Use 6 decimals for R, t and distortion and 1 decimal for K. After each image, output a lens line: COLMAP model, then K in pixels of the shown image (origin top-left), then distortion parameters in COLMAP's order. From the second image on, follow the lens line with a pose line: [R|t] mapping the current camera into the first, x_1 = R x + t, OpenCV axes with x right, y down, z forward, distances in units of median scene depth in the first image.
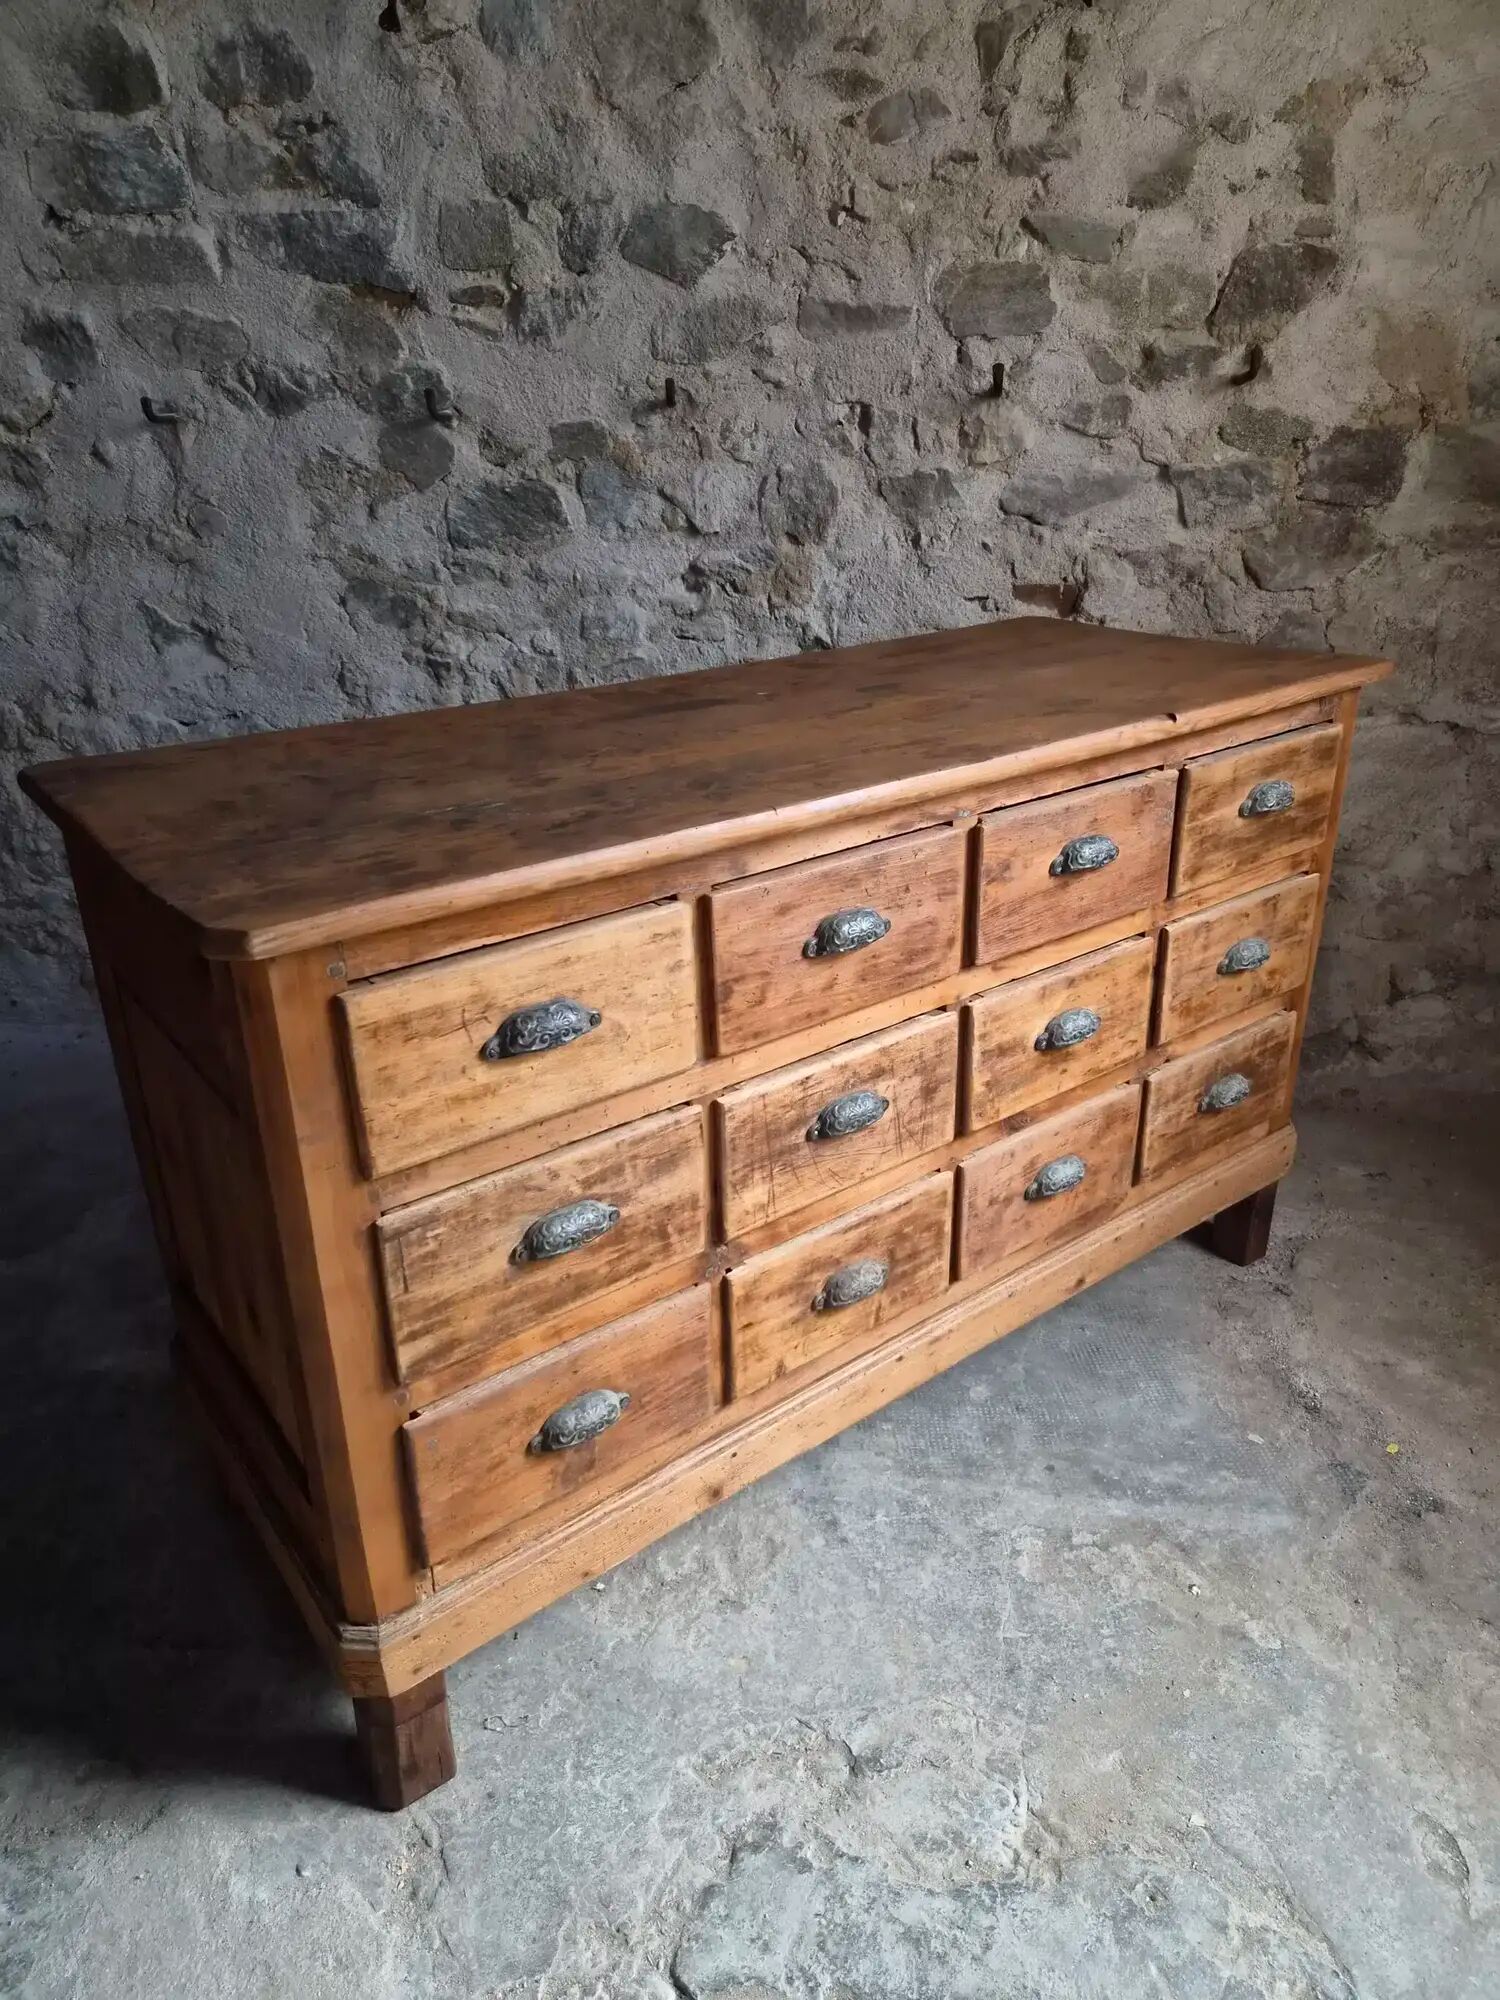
lens RADIAL K [[1352.3, 0, 762.4], [0, 1352.3, 1002.9], [0, 0, 1]] dist [0.065208, -0.052458]
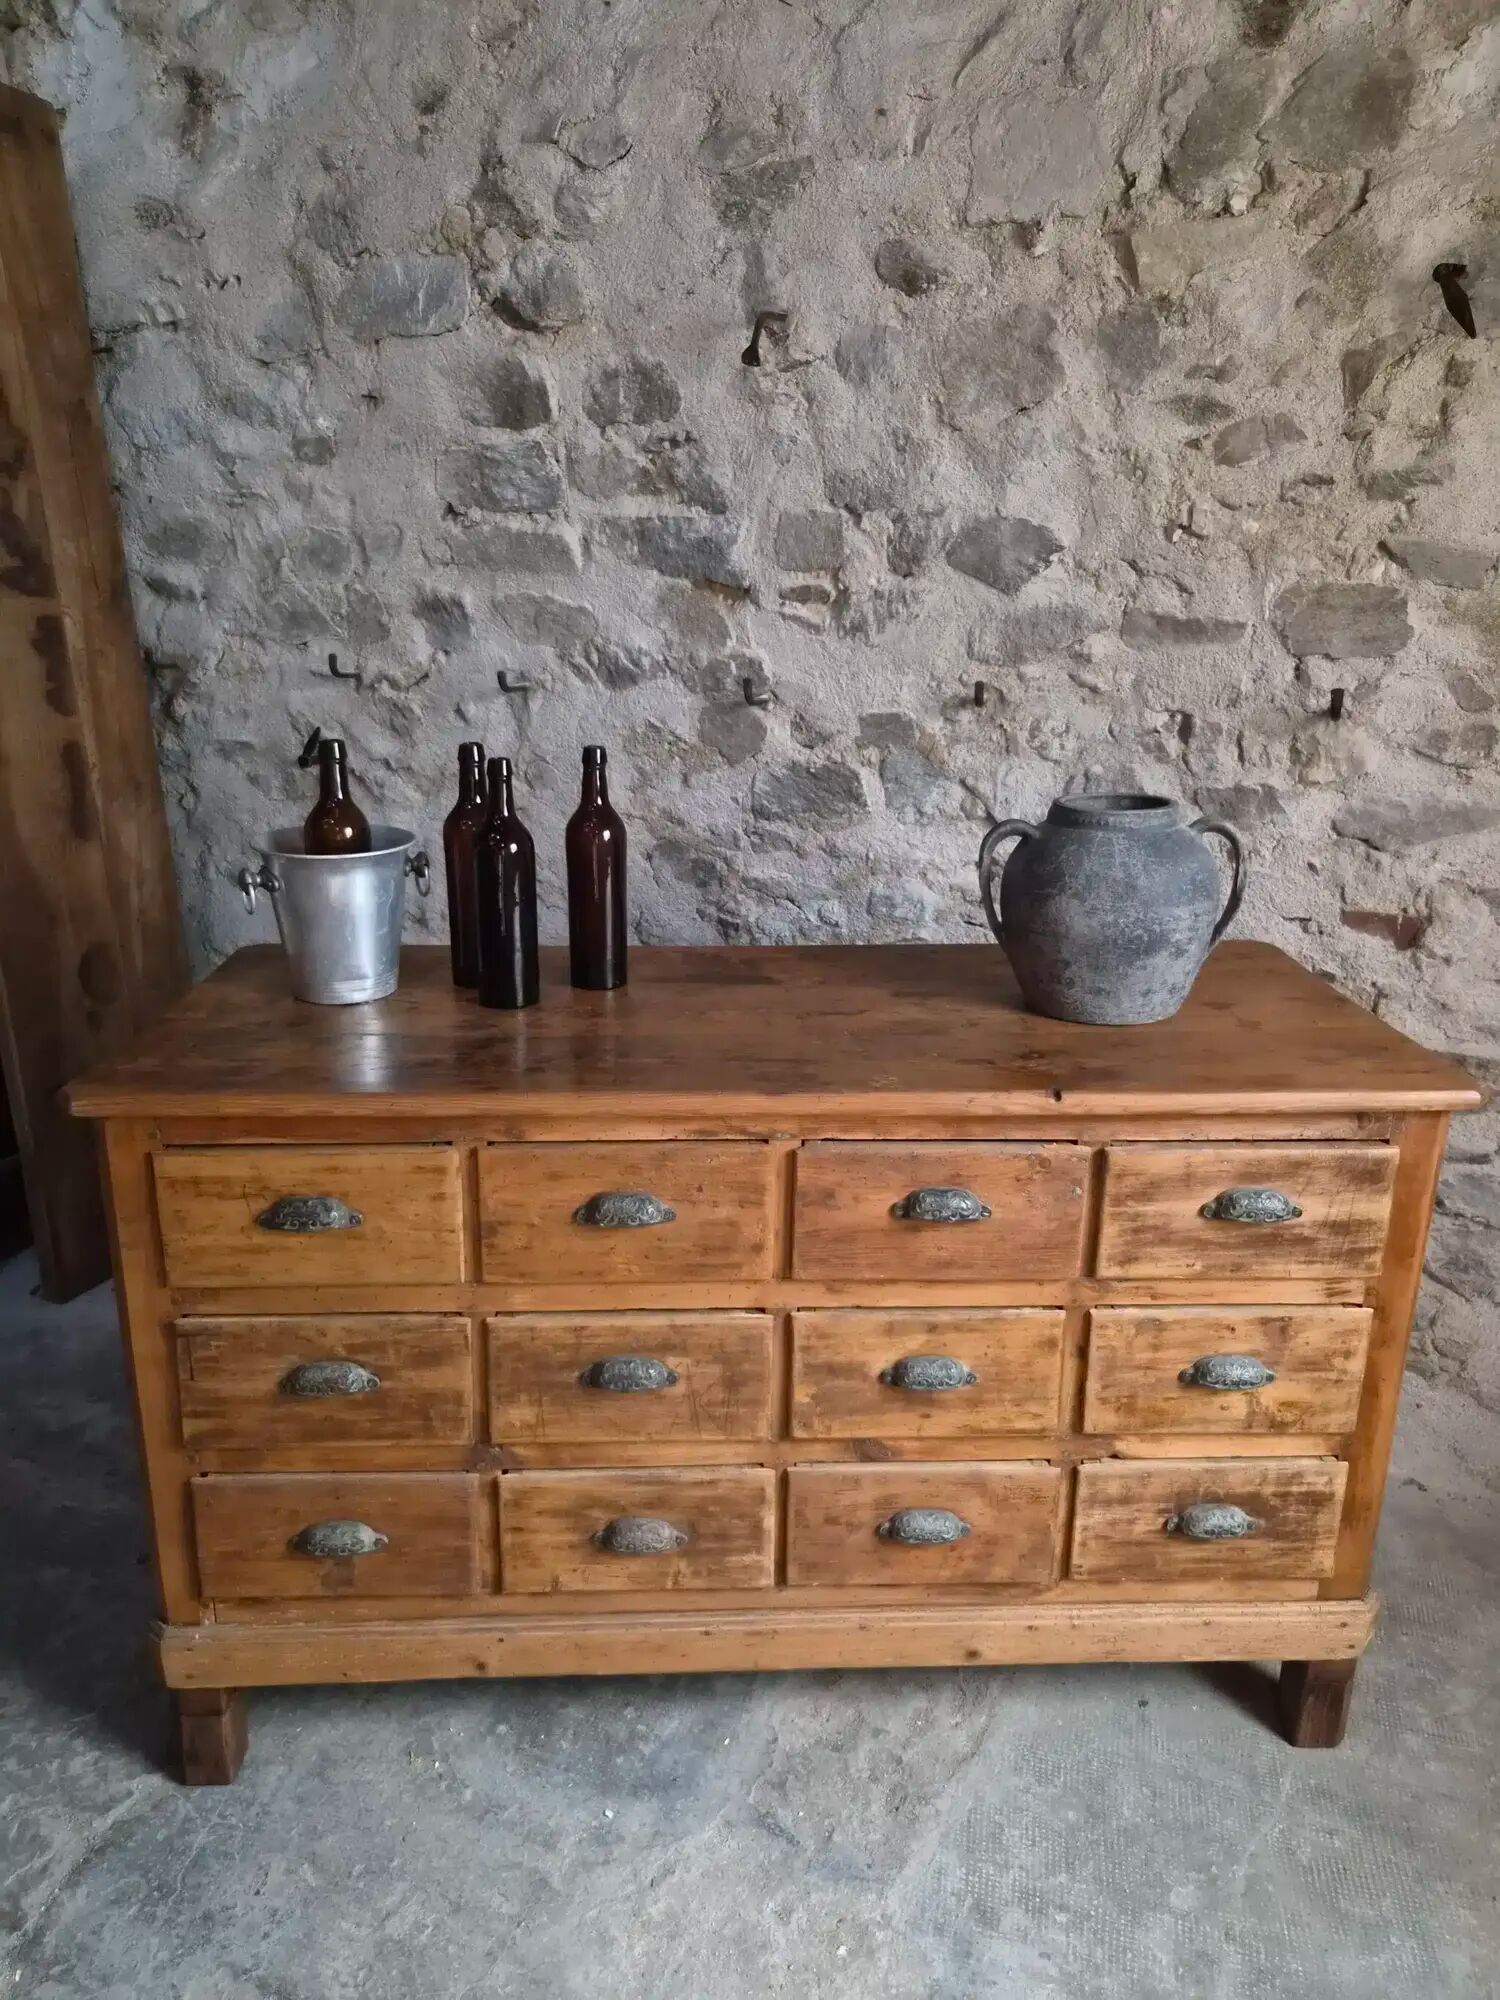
lens RADIAL K [[1359.5, 0, 750.6], [0, 1359.5, 993.2], [0, 0, 1]] dist [0.061098, -0.050119]
pose [[0.959271, 0.108789, -0.260700, 0.055059], [-0.137479, 0.985994, -0.094418, -0.119731], [0.246777, 0.126413, 0.960792, 0.041412]]
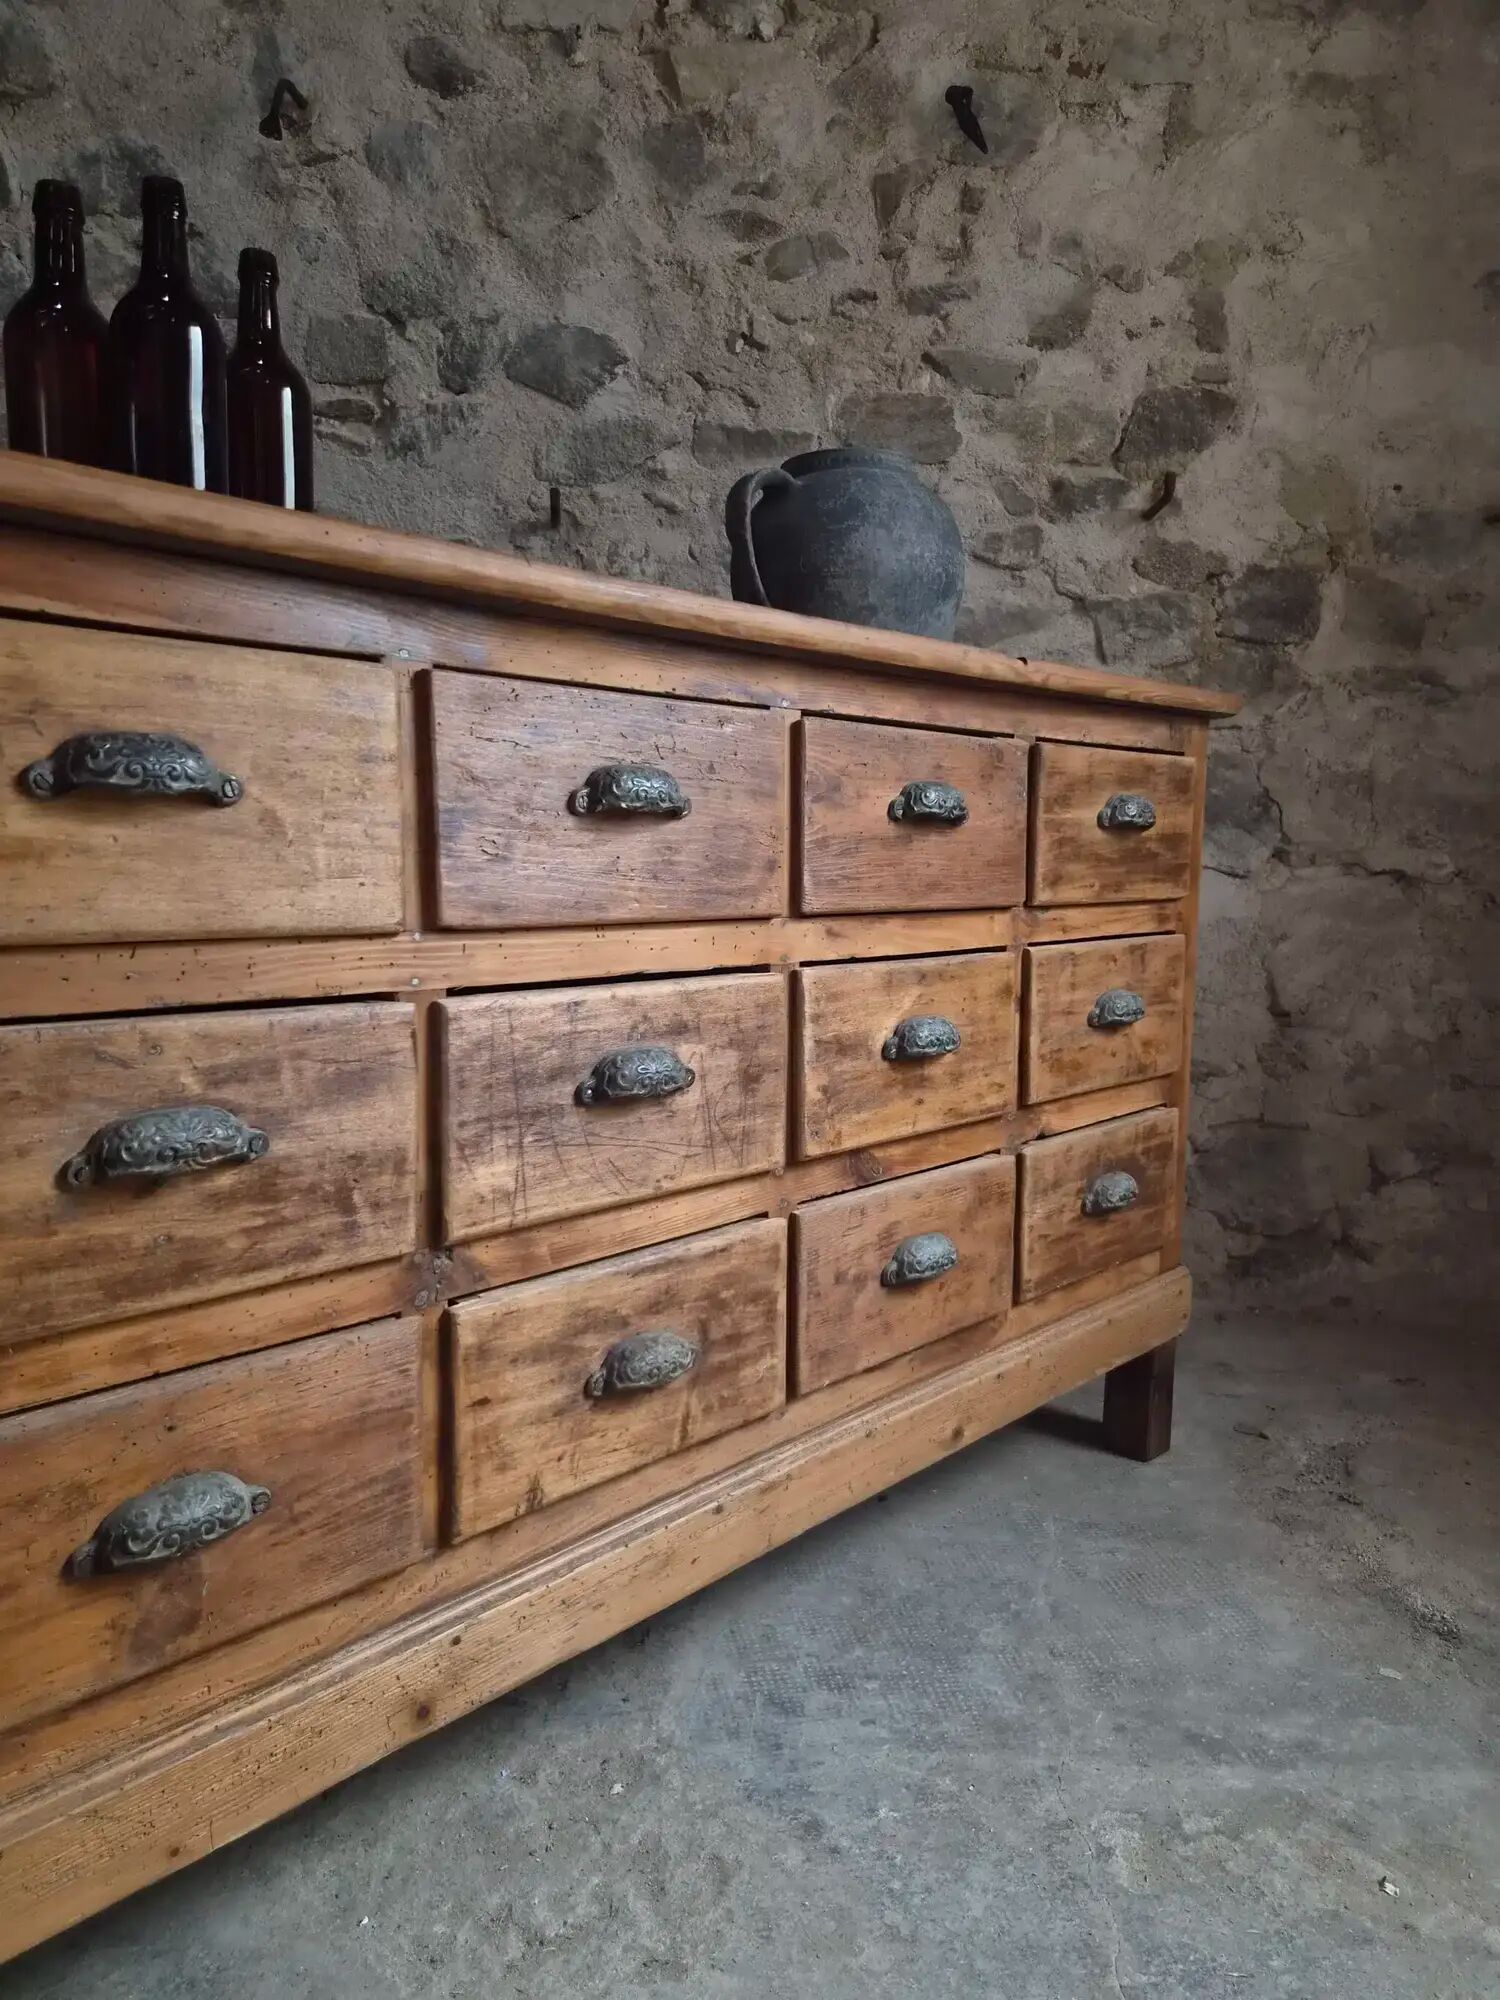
lens RADIAL K [[1352.3, 0, 757.5], [0, 1352.3, 1005.1], [0, 0, 1]] dist [0.065208, -0.052458]
pose [[0.992202, 0.012685, 0.123994, -0.042292], [0.024854, 0.954695, -0.296547, 0.154253], [-0.122138, 0.297316, 0.946935, 0.215903]]
